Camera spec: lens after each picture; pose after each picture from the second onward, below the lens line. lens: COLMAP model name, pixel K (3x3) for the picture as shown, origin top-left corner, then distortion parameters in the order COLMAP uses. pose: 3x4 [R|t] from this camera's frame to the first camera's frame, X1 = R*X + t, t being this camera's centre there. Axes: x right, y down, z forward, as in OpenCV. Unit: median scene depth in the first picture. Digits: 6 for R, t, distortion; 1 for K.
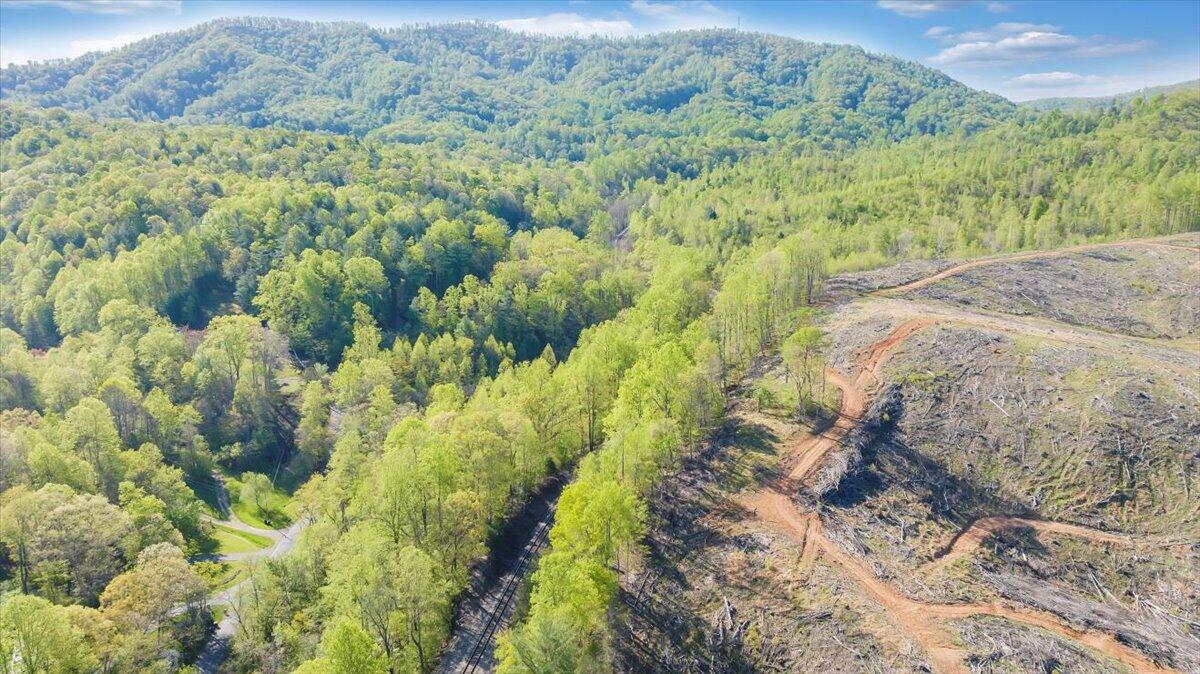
lens RADIAL K [[854.4, 0, 601.2], [0, 854.4, 338.5], [0, 0, 1]] dist [-0.042969, 0.045184]
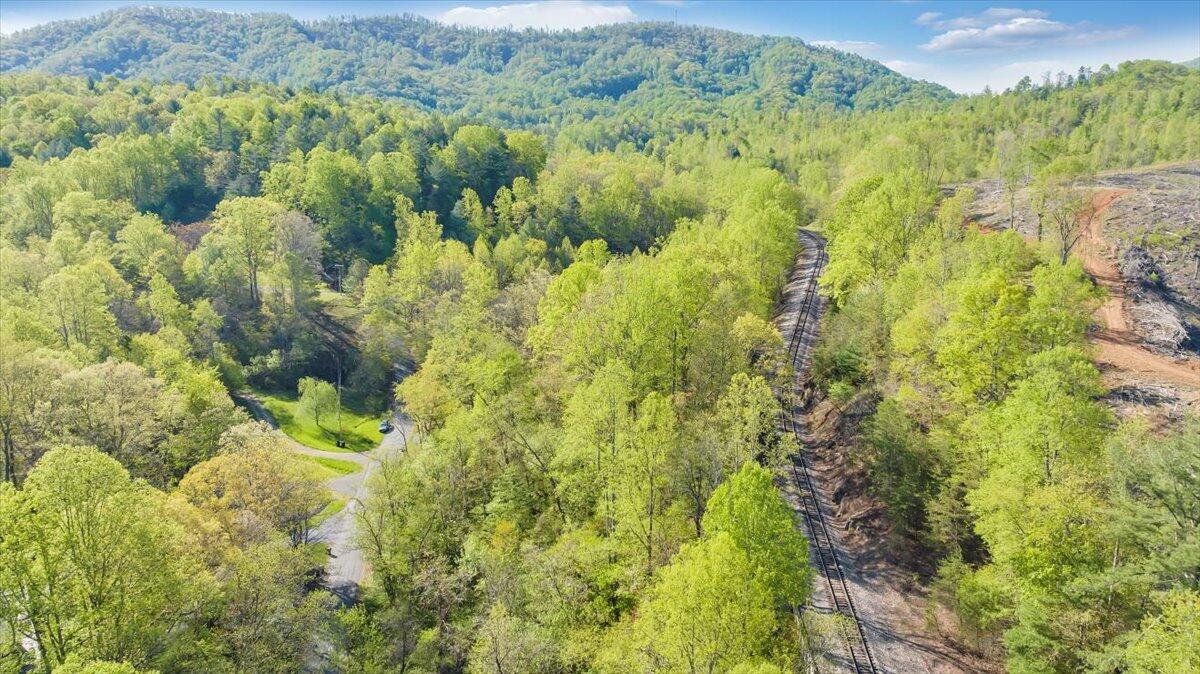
lens RADIAL K [[854.4, 0, 602.7], [0, 854.4, 337.0], [0, 0, 1]] dist [-0.042969, 0.045184]
pose [[0.995216, -0.027652, 0.093700, -0.136402], [0.029342, 0.999430, -0.016709, 0.082685], [-0.093184, 0.019379, 0.995460, 0.157670]]
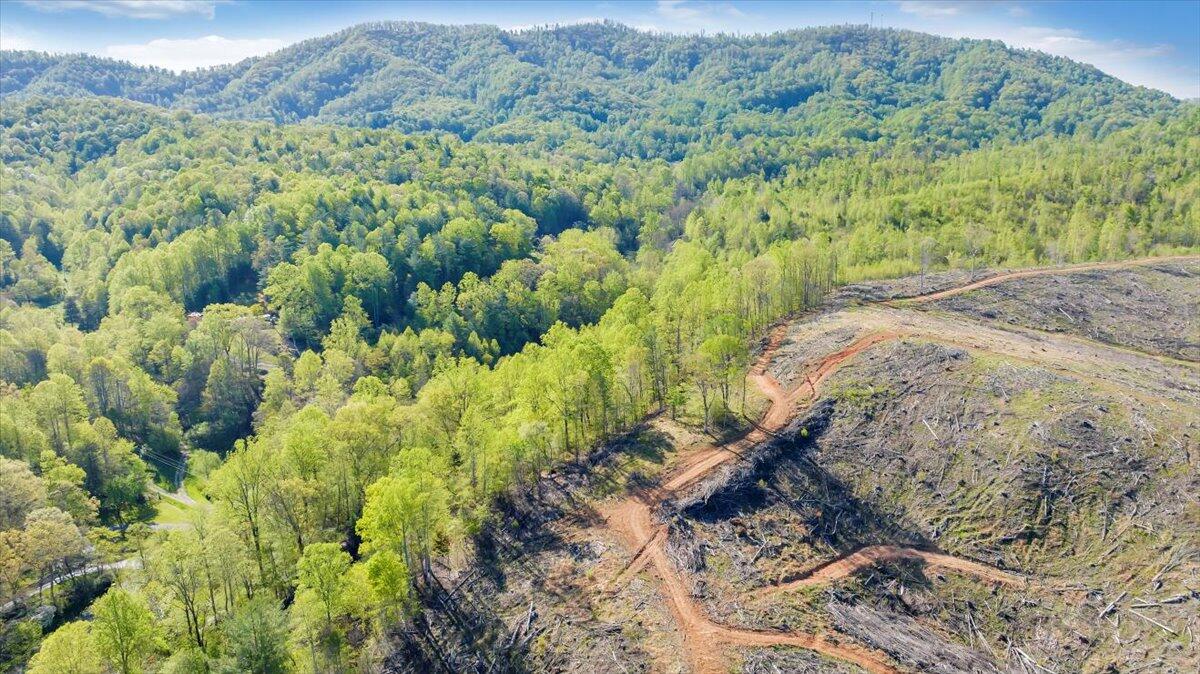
lens RADIAL K [[854.4, 0, 600.7], [0, 854.4, 340.4], [0, 0, 1]] dist [-0.042969, 0.045184]
pose [[0.986125, 0.039524, -0.161234, 0.147302], [-0.039064, 0.999219, 0.006022, -0.004161], [0.161346, 0.000360, 0.986898, 0.012442]]
